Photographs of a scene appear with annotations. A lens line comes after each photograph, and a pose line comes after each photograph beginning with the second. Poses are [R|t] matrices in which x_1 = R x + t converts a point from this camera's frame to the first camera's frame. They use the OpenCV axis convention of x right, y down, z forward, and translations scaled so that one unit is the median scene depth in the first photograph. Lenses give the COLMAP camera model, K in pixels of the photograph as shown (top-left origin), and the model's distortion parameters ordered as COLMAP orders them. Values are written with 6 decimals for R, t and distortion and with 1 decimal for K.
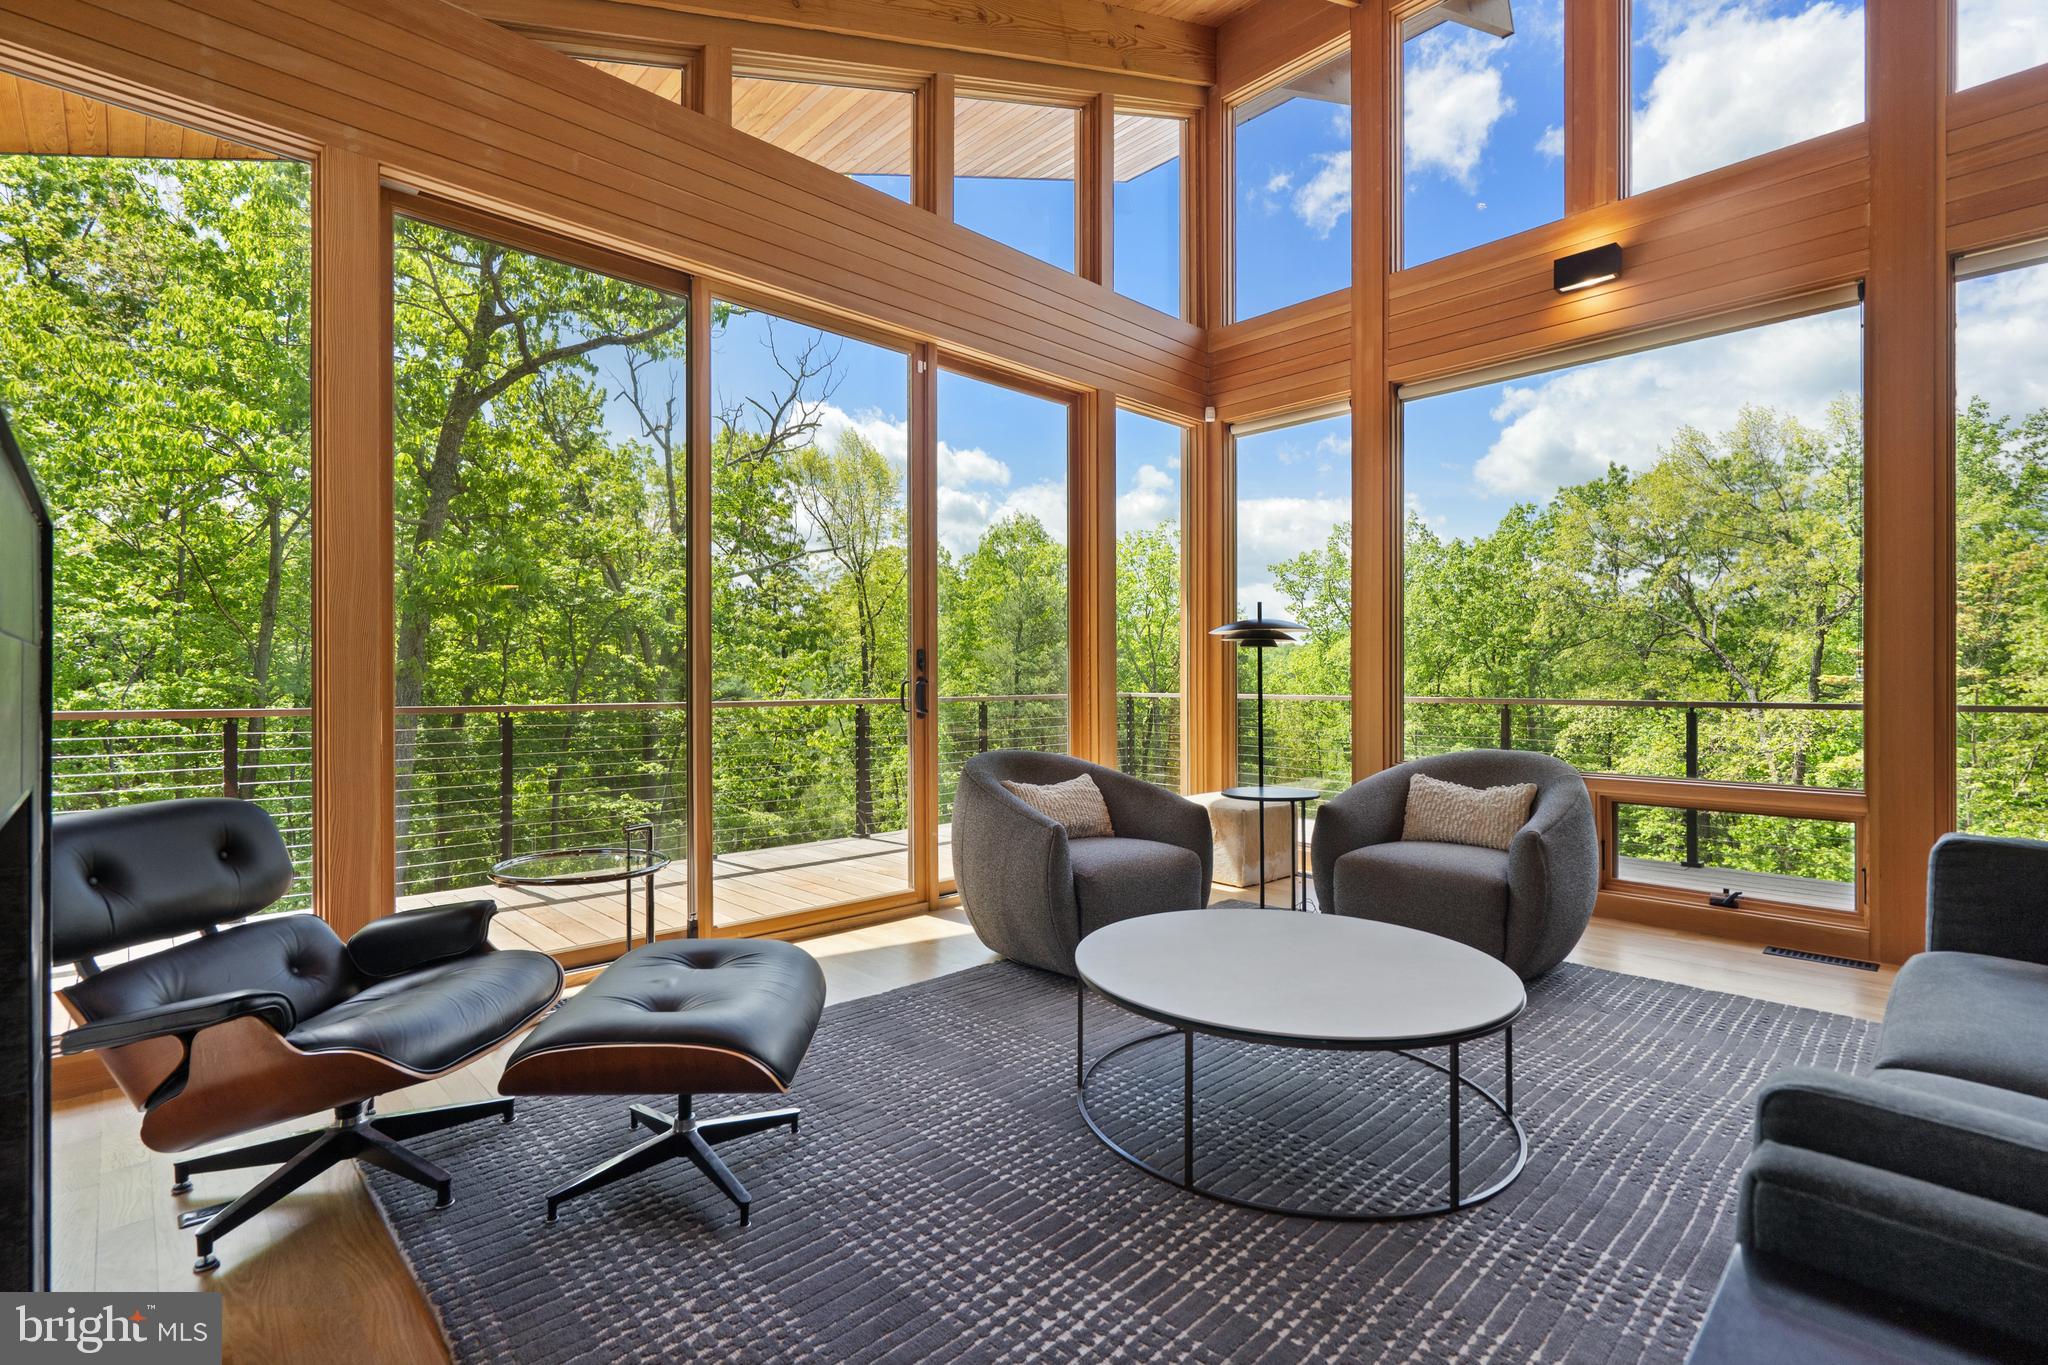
lens RADIAL K [[986.2, 0, 1024.0], [0, 986.2, 682.5], [0, 0, 1]] dist [-0.016765, -0.000183]
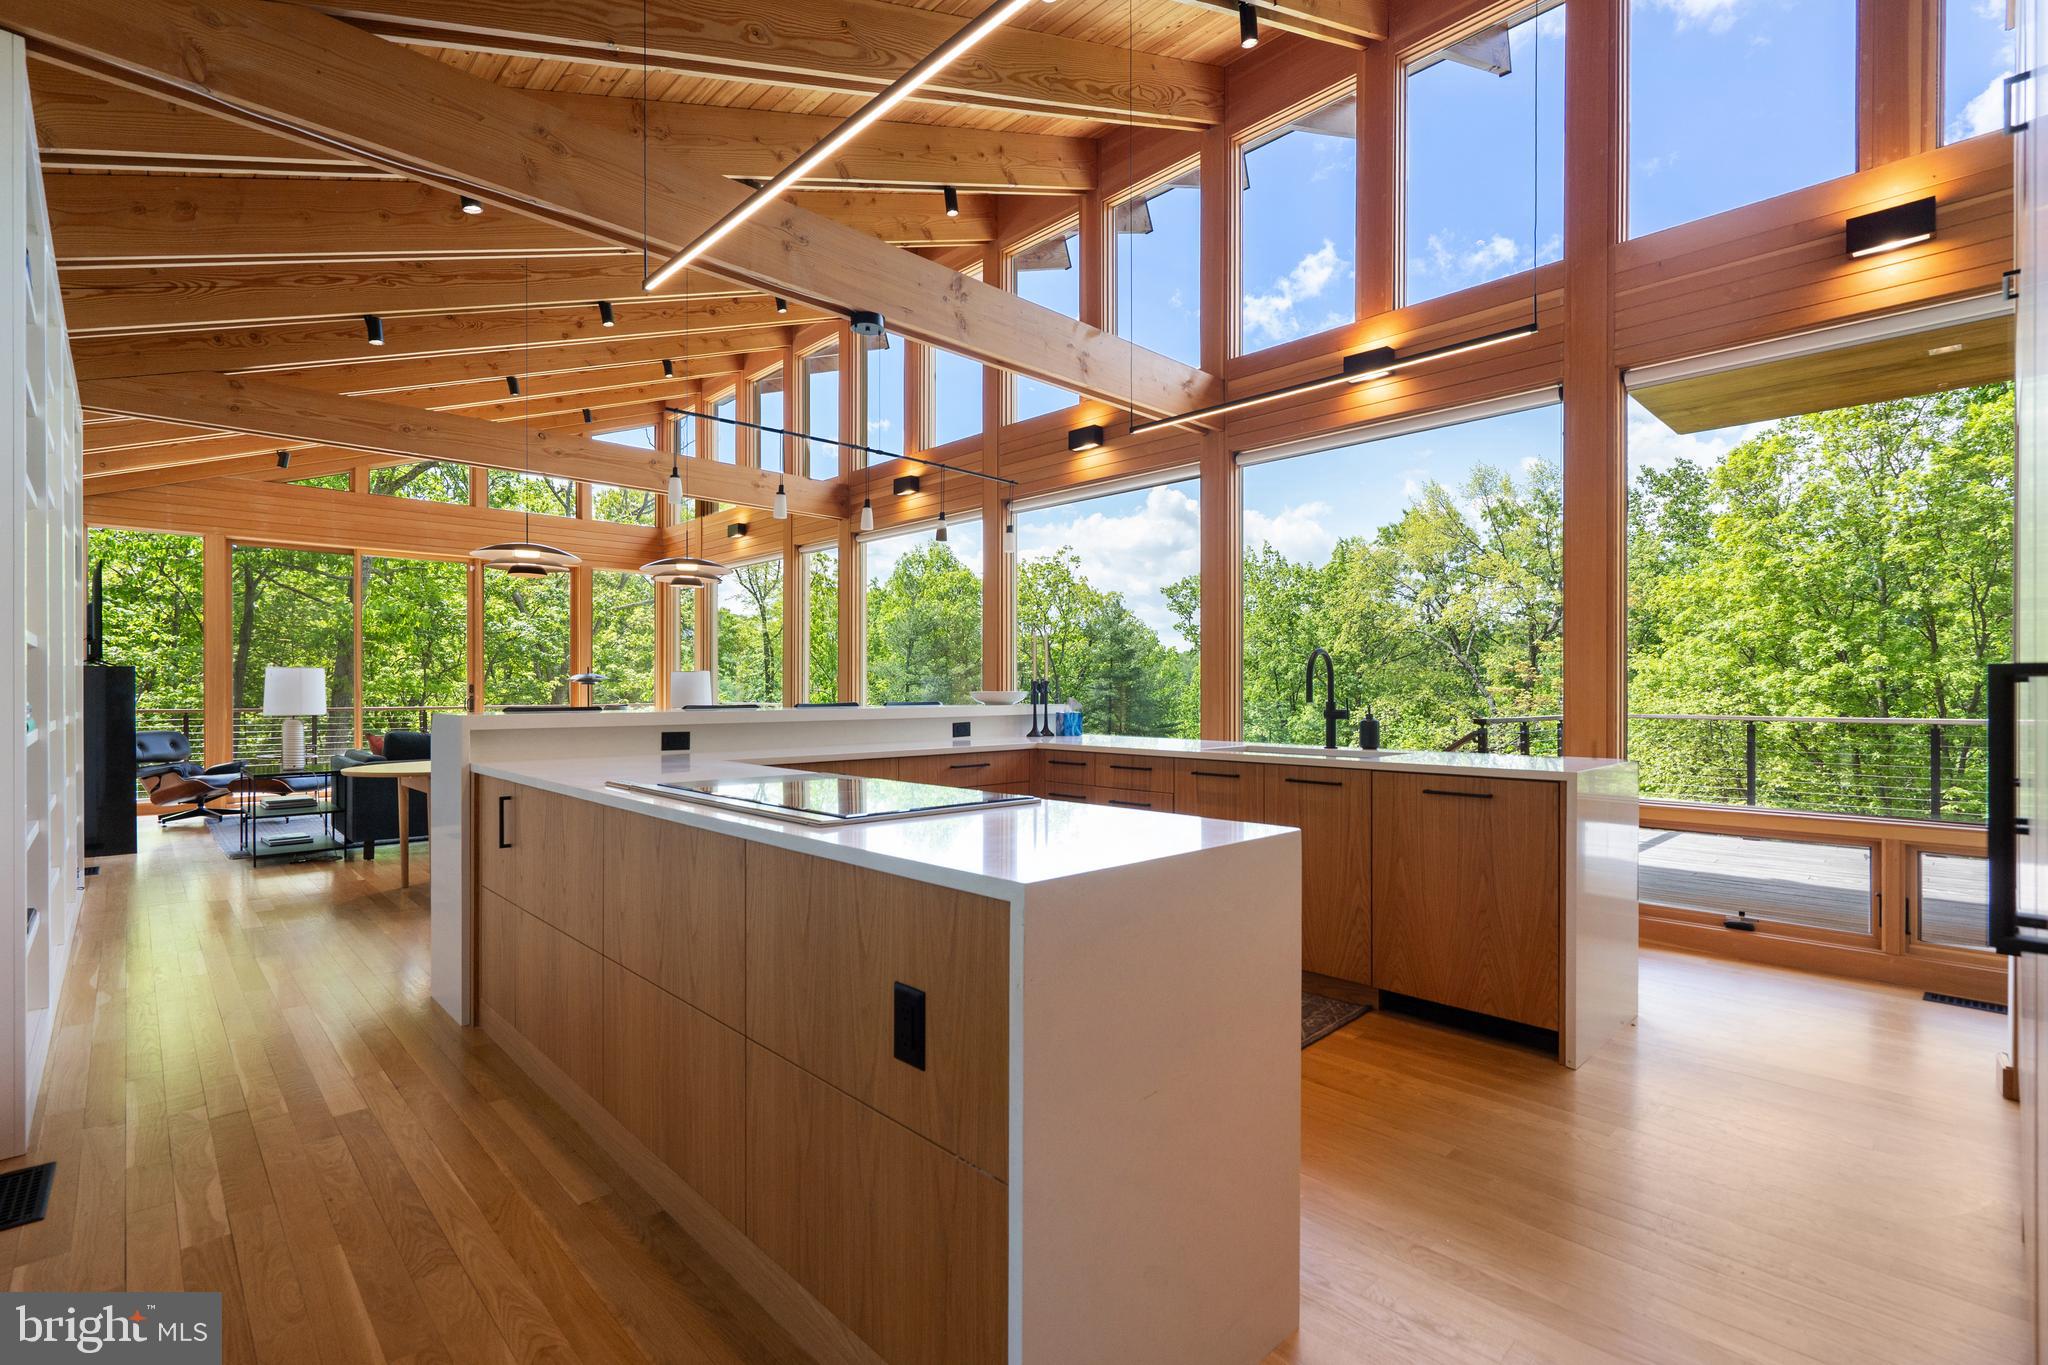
lens RADIAL K [[934.5, 0, 1037.1], [0, 934.5, 696.1], [0, 0, 1]] dist [-0.012366, -0.000448]
pose [[0.999330, 0.015415, 0.033200, 0.169219], [-0.015396, 0.999881, -0.000820, -0.001888], [-0.033209, 0.000308, 0.999448, -0.189191]]
